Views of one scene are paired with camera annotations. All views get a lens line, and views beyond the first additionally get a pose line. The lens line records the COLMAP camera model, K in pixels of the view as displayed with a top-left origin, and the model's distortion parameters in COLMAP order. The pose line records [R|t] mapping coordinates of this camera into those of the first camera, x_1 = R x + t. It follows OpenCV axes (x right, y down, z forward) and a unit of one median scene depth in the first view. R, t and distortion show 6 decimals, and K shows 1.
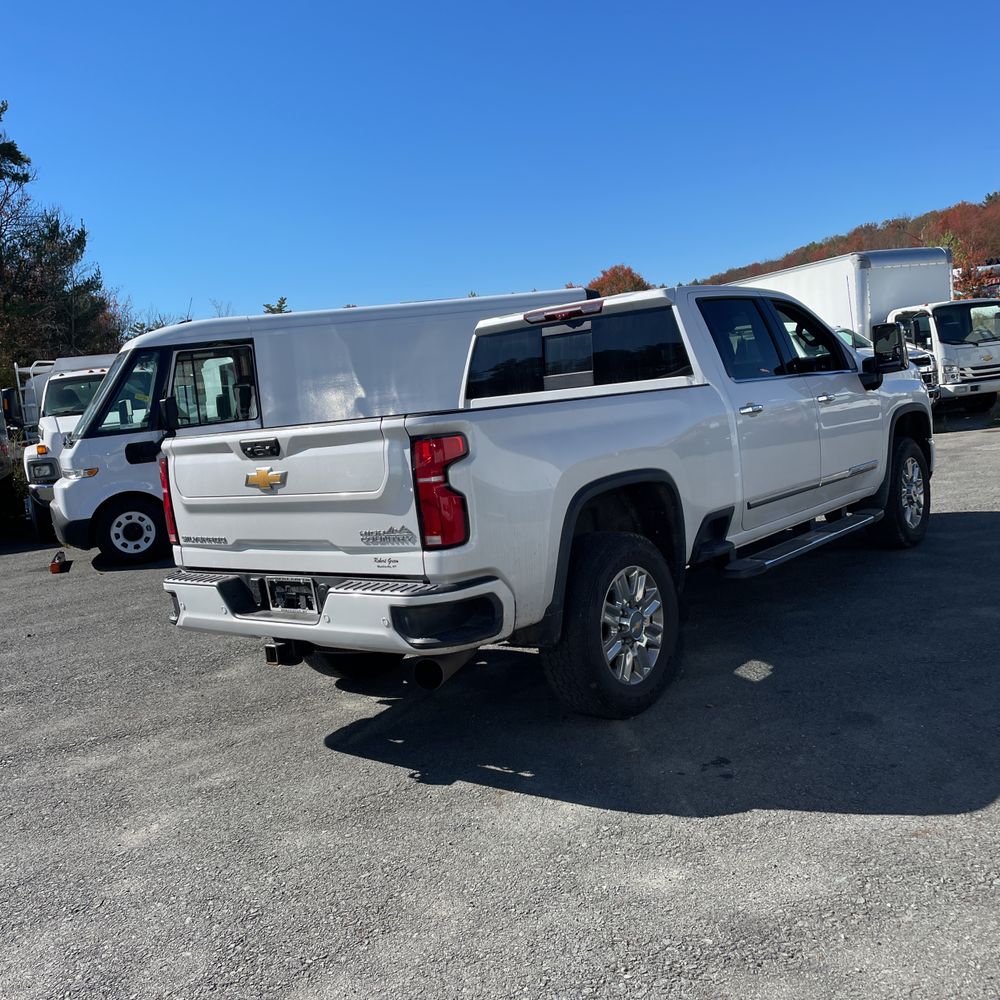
lens RADIAL K [[1000.3, 0, 487.6], [0, 1000.3, 487.7], [0, 0, 1]] dist [0.096911, -0.138386]
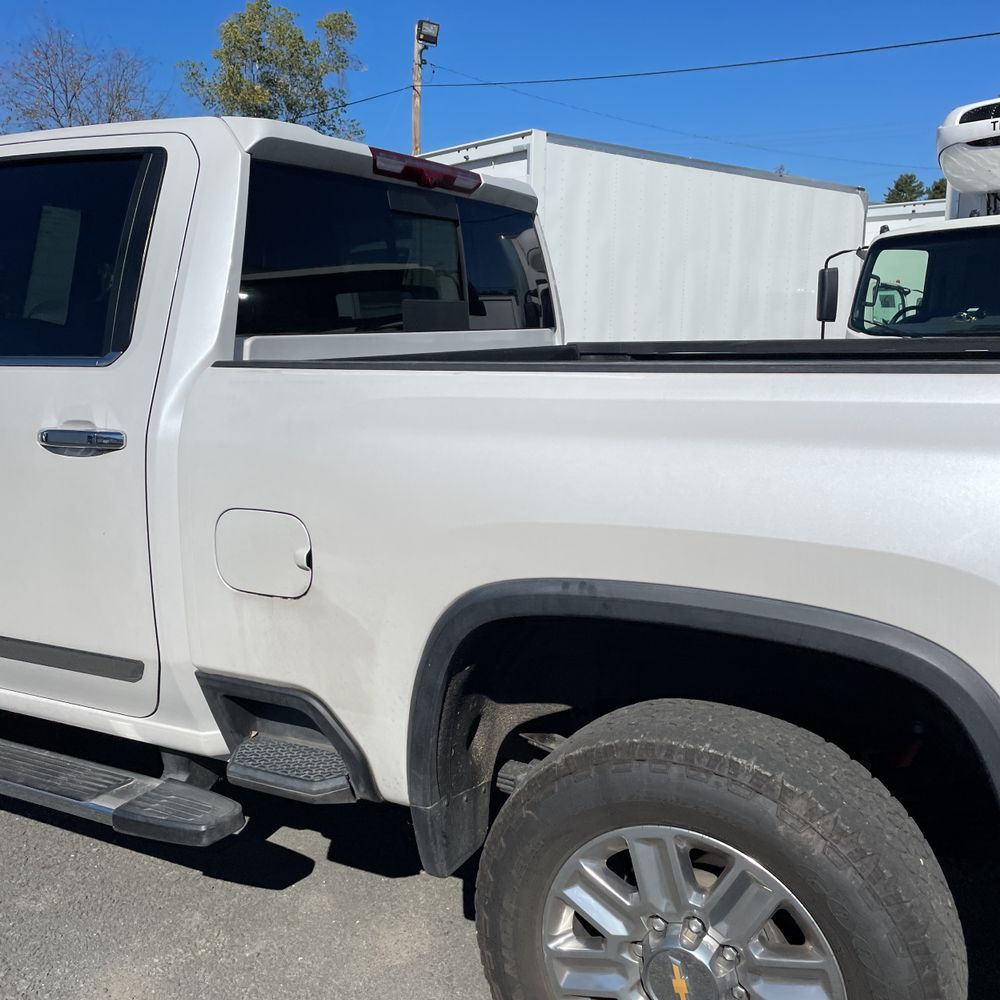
lens RADIAL K [[997.7, 0, 506.1], [0, 997.7, 488.5], [0, 0, 1]] dist [0.083249, -0.107123]
pose [[-0.193955, -0.055174, 0.979458, -0.430842], [0.114600, 0.990307, 0.078478, -0.061631], [-0.974294, 0.127468, -0.185752, 1.135313]]
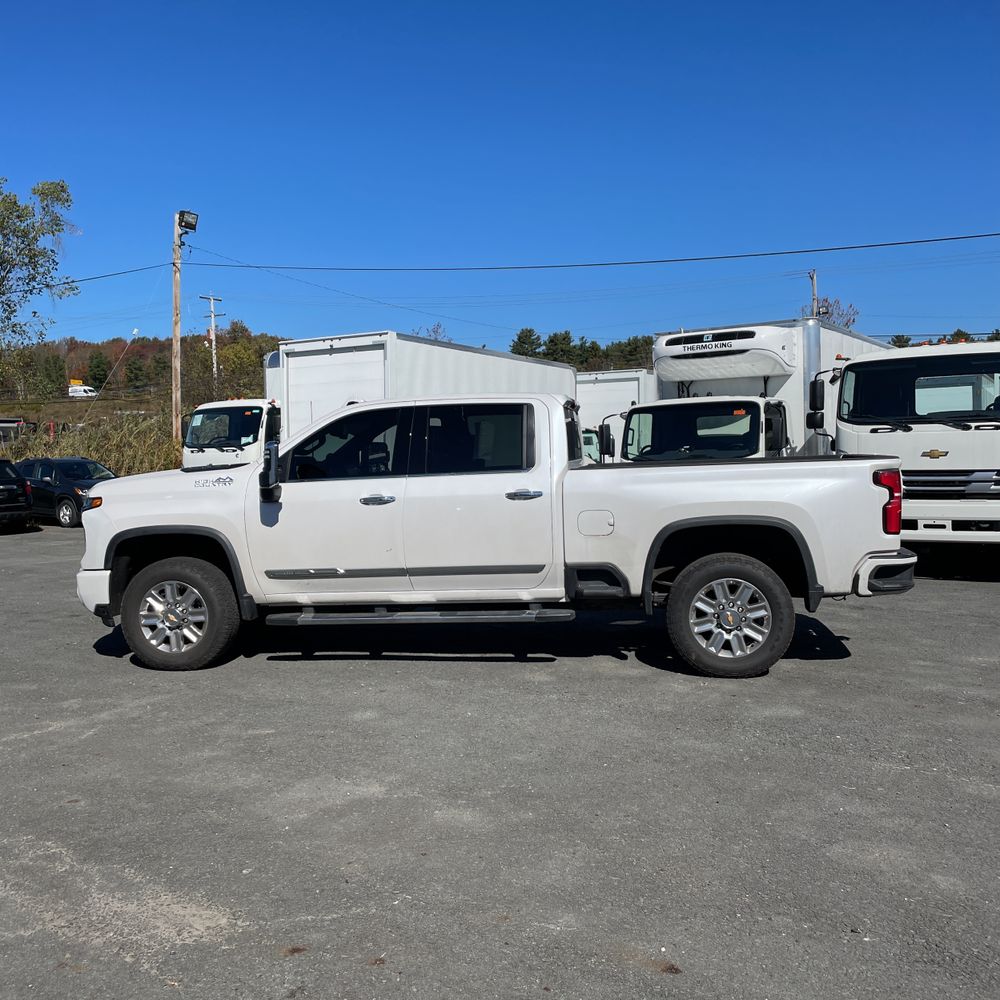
lens RADIAL K [[997.7, 0, 506.1], [0, 997.7, 488.5], [0, 0, 1]] dist [0.083249, -0.107123]
pose [[-0.511313, 0.090199, 0.854648, -1.056246], [0.159779, 0.987115, -0.008588, -0.068855], [-0.844411, 0.132164, -0.519137, 1.881000]]
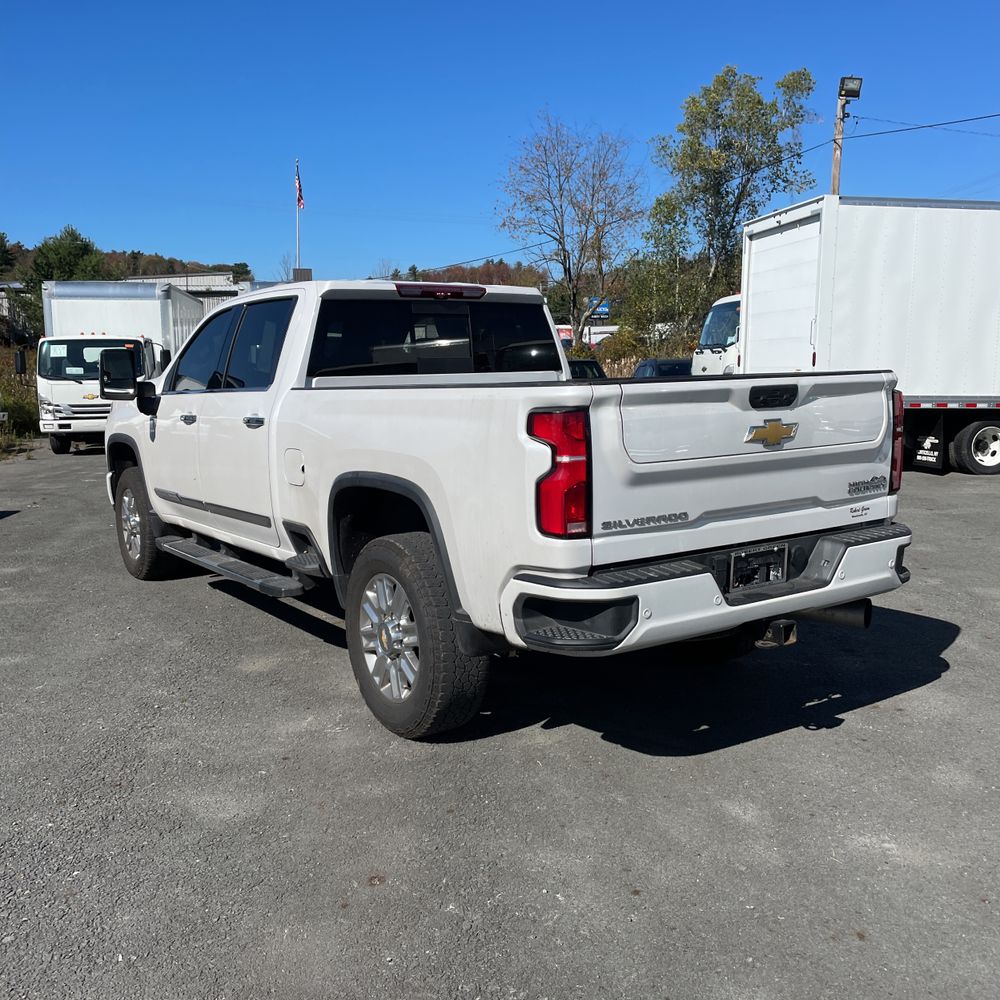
lens RADIAL K [[987.8, 0, 507.5], [0, 987.8, 498.0], [0, 0, 1]] dist [0.119868, -0.161065]
pose [[0.281738, -0.021207, 0.959257, -0.834086], [0.080741, 0.996734, -0.001678, 0.023340], [-0.956088, 0.077924, 0.282530, 0.736741]]
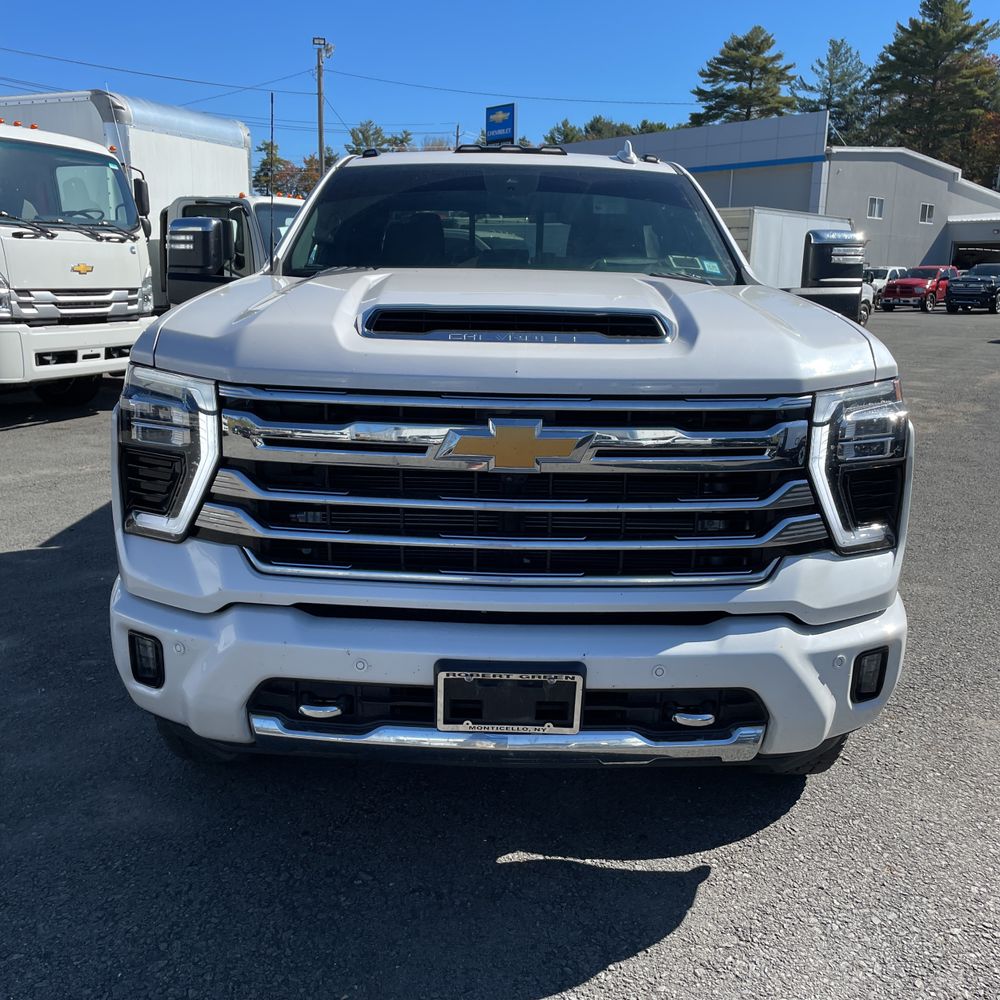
lens RADIAL K [[991.0, 0, 499.9], [0, 991.0, 514.0], [0, 0, 1]] dist [0.065546, -0.089851]
pose [[-0.767893, 0.244991, -0.591878, 0.755529], [0.006022, 0.926695, 0.375767, -0.259770], [0.640550, 0.284985, -0.713077, 1.858970]]
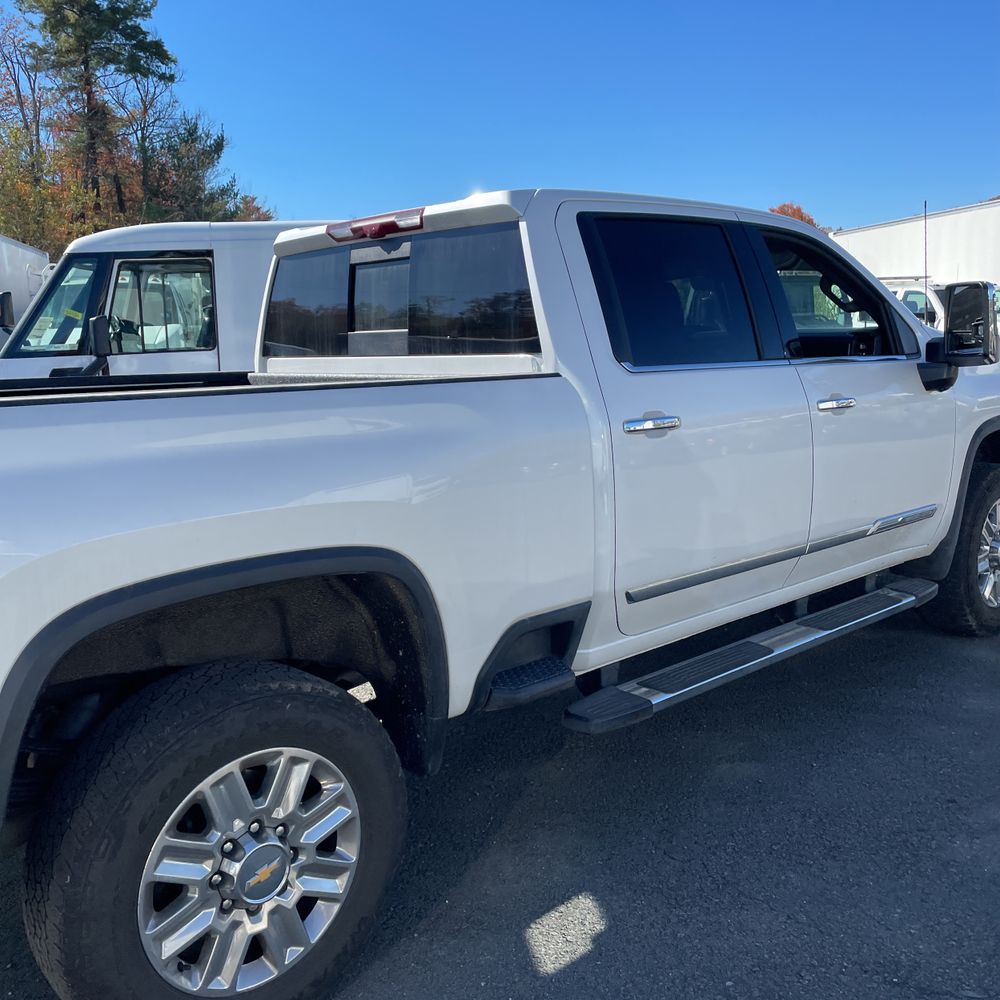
lens RADIAL K [[997.7, 0, 506.1], [0, 997.7, 488.5], [0, 0, 1]] dist [0.083249, -0.107123]
pose [[0.988226, 0.092211, -0.122089, 0.250463], [-0.083730, 0.993820, 0.072875, -0.075099], [0.128054, -0.061794, 0.989840, 0.445490]]
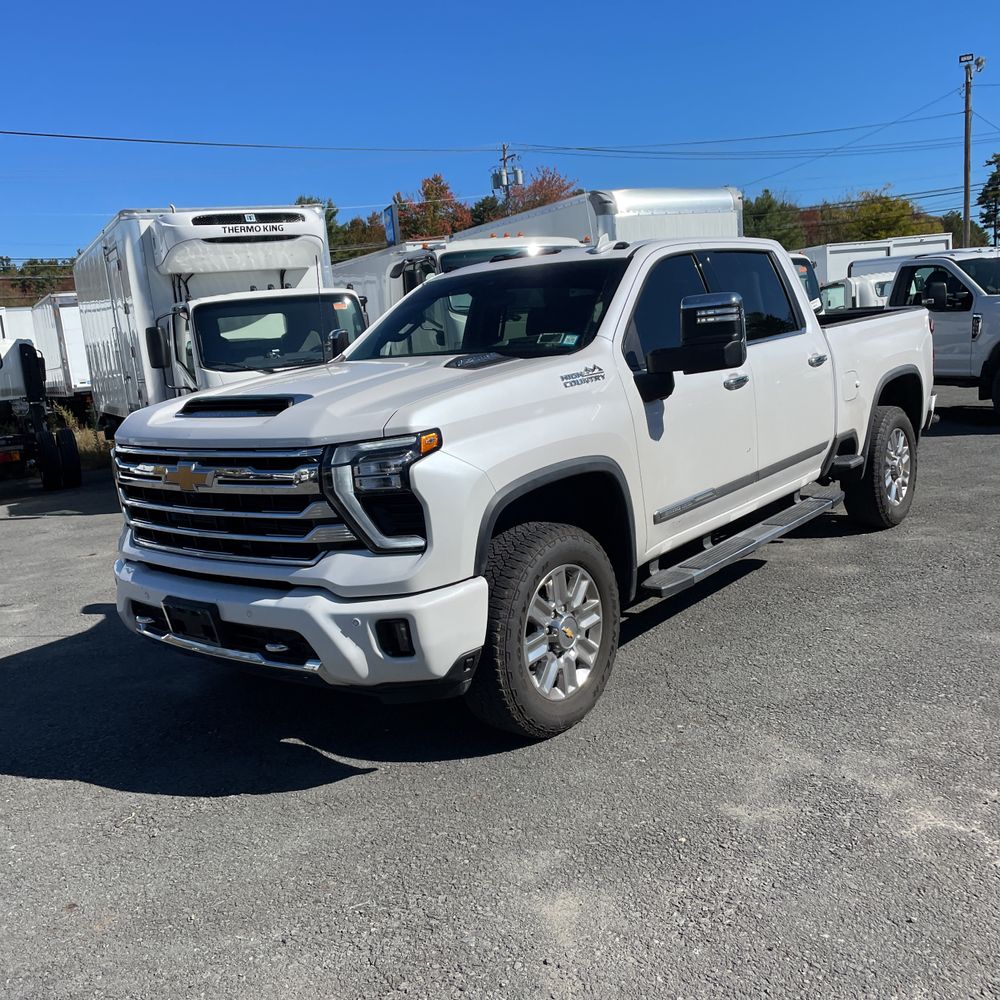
lens RADIAL K [[988.7, 0, 486.7], [0, 988.7, 493.4], [0, 0, 1]] dist [0.078770, -0.101022]
pose [[-0.980844, 0.191966, 0.033068, 0.312411], [0.194022, 0.947687, 0.253467, -0.263810], [0.017319, 0.255028, -0.966779, 2.238663]]
